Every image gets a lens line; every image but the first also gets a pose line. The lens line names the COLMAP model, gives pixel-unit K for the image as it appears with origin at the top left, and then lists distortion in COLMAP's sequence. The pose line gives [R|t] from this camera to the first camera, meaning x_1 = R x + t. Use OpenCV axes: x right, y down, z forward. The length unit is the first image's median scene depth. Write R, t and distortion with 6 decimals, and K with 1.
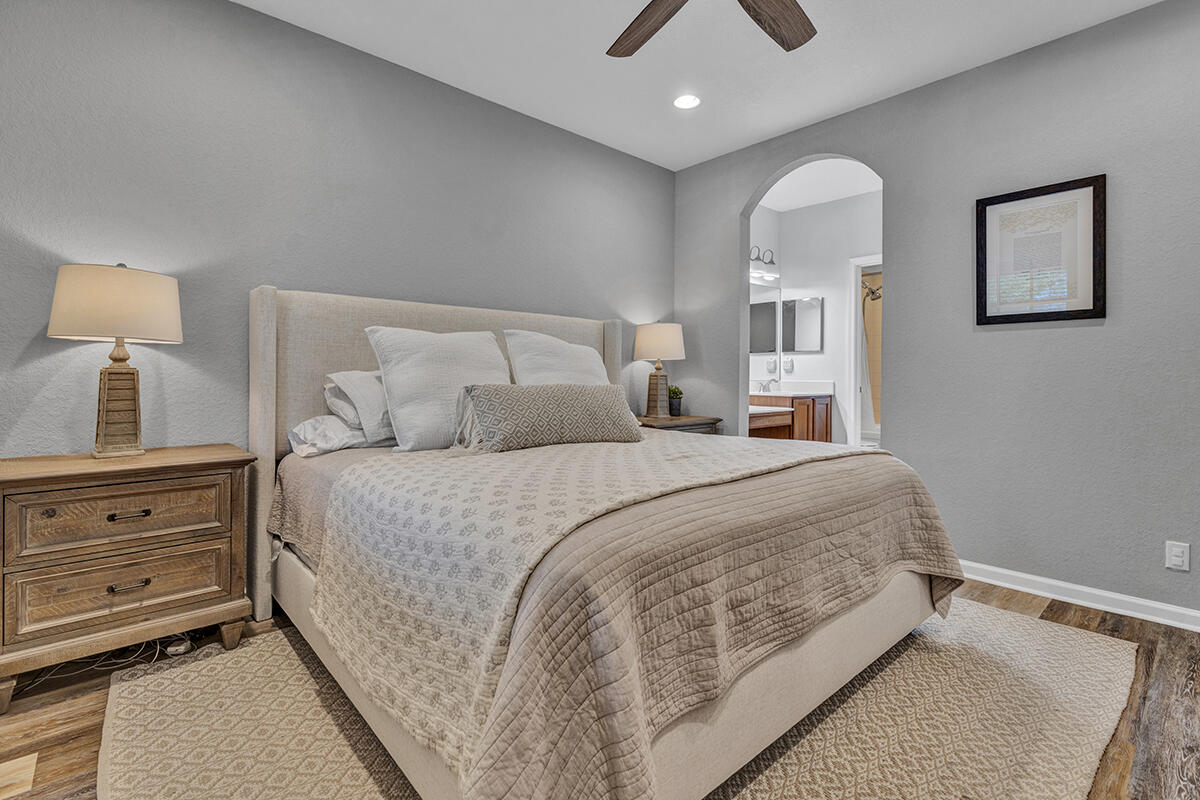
lens RADIAL K [[550.5, 0, 605.1], [0, 550.5, 382.7], [0, 0, 1]] dist [-0.001244, -0.000026]
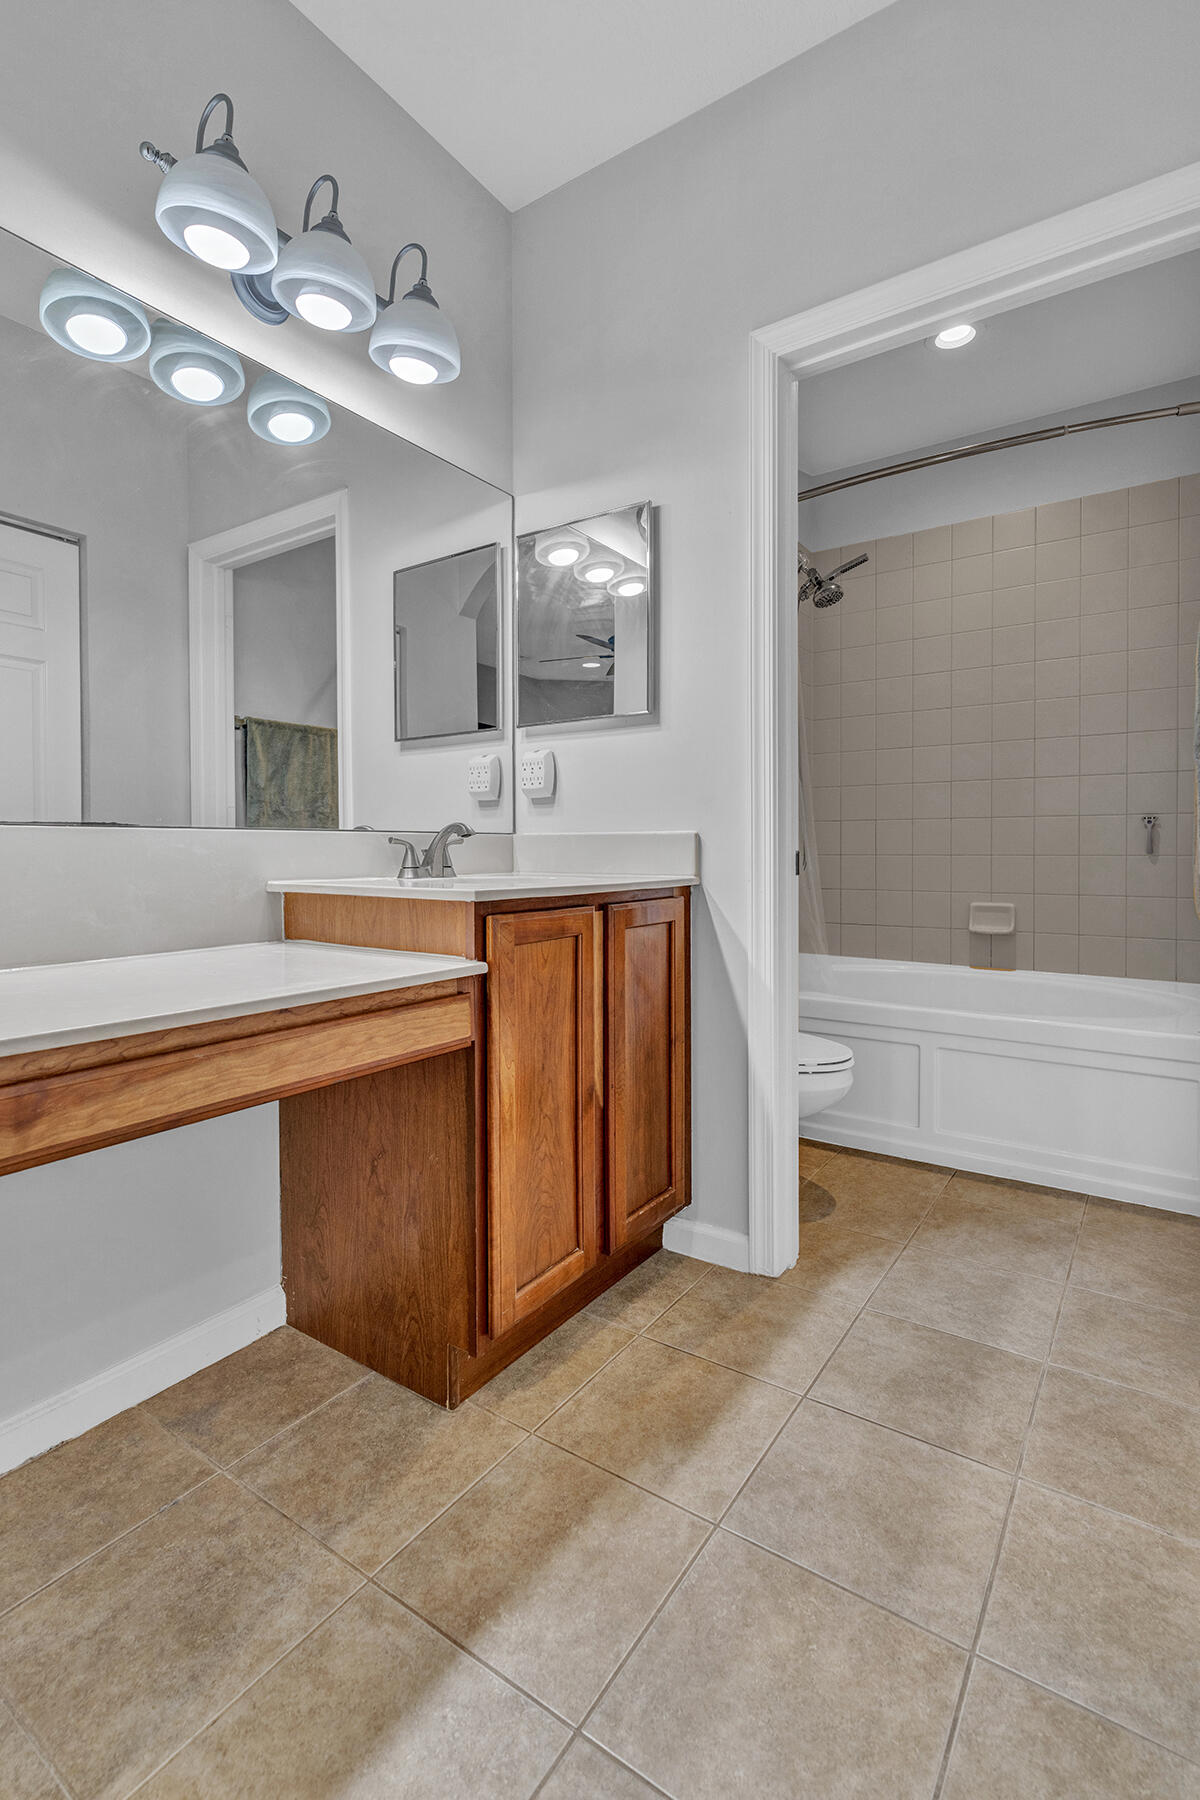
lens RADIAL K [[812.8, 0, 594.8], [0, 812.8, 870.5], [0, 0, 1]] dist [0.000650, 0.000243]
pose [[0.978058, -0.020428, 0.207329, 0.291392], [0.019883, 0.999791, 0.004712, 0.012349], [-0.207382, -0.000486, 0.978260, 0.644966]]
